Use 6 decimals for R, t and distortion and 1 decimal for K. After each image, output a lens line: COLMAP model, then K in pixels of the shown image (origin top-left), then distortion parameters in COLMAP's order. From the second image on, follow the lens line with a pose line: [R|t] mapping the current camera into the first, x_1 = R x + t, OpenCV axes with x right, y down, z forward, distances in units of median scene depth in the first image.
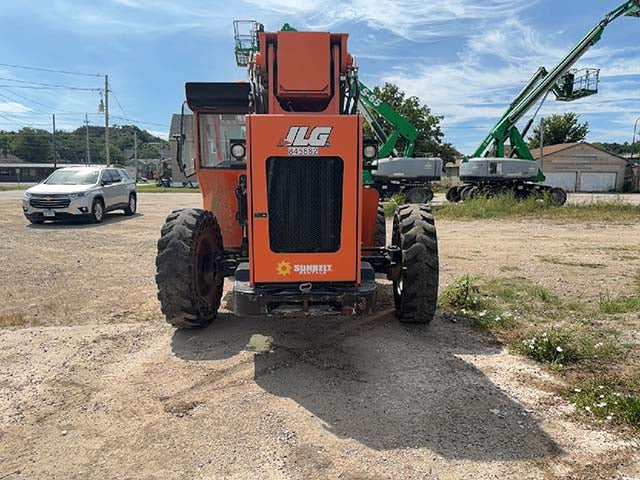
lens RADIAL K [[457.0, 0, 317.1], [0, 457.0, 280.5], [0, 0, 1]] dist [0.022549, 0.001489]
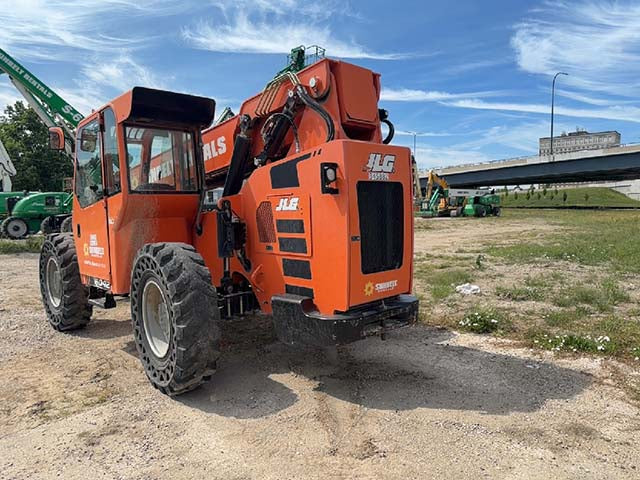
lens RADIAL K [[461.0, 0, 323.8], [0, 461.0, 275.5], [0, 0, 1]] dist [-0.000165, 0.004406]
pose [[0.732416, -0.115024, 0.671071, -0.828765], [0.164137, 0.986386, -0.010071, -0.062277], [-0.660777, 0.117523, 0.741325, 0.301697]]
